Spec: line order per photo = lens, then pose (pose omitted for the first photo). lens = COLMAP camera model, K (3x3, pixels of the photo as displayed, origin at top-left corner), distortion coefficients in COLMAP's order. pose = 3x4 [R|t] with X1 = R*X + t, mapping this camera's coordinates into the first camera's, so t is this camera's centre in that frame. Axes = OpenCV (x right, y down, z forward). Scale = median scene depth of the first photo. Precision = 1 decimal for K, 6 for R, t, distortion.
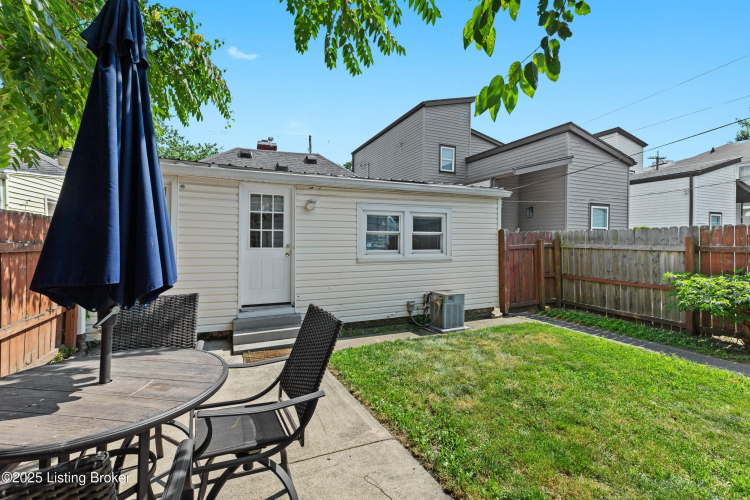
lens RADIAL K [[340.2, 0, 376.1], [0, 340.2, 243.3], [0, 0, 1]] dist [0.004342, -0.000354]
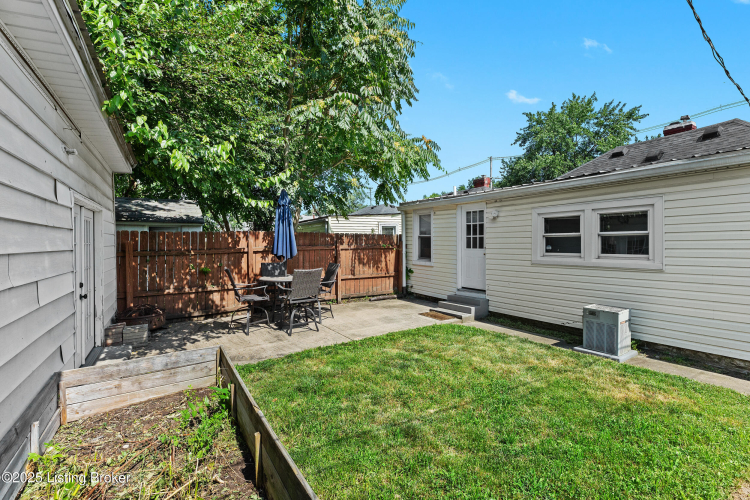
lens RADIAL K [[340.2, 0, 376.0], [0, 340.2, 246.3], [0, 0, 1]] dist [0.004342, -0.000354]
pose [[0.159254, 0.004197, -0.987229, 0.868971], [-0.003060, 0.999988, 0.003757, -0.000733], [0.987233, 0.002423, 0.159265, 0.330201]]
